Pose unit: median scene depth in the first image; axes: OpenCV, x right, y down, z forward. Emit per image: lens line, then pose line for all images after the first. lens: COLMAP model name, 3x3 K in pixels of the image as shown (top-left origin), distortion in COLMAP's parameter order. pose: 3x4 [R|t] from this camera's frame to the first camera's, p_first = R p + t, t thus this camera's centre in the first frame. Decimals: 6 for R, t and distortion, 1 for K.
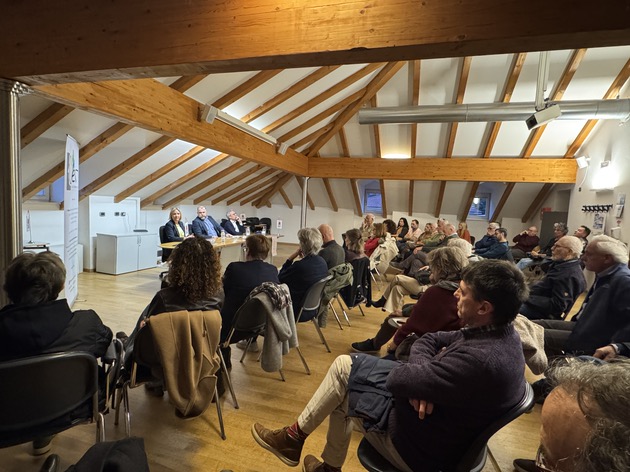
lens RADIAL K [[341.2, 0, 308.6], [0, 341.2, 234.0], [0, 0, 1]] dist [-0.015718, 0.001947]
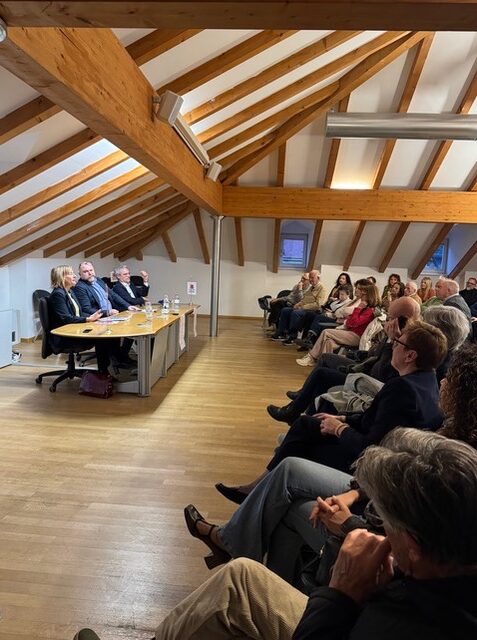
lens RADIAL K [[475.7, 0, 228.2], [0, 475.7, 319.4], [0, 0, 1]] dist [0.049687, -0.089503]
pose [[0.982036, -0.029921, 0.186307, -0.195570], [0.019707, 0.998211, 0.056441, -0.017738], [-0.187662, -0.051755, 0.980869, 0.078464]]
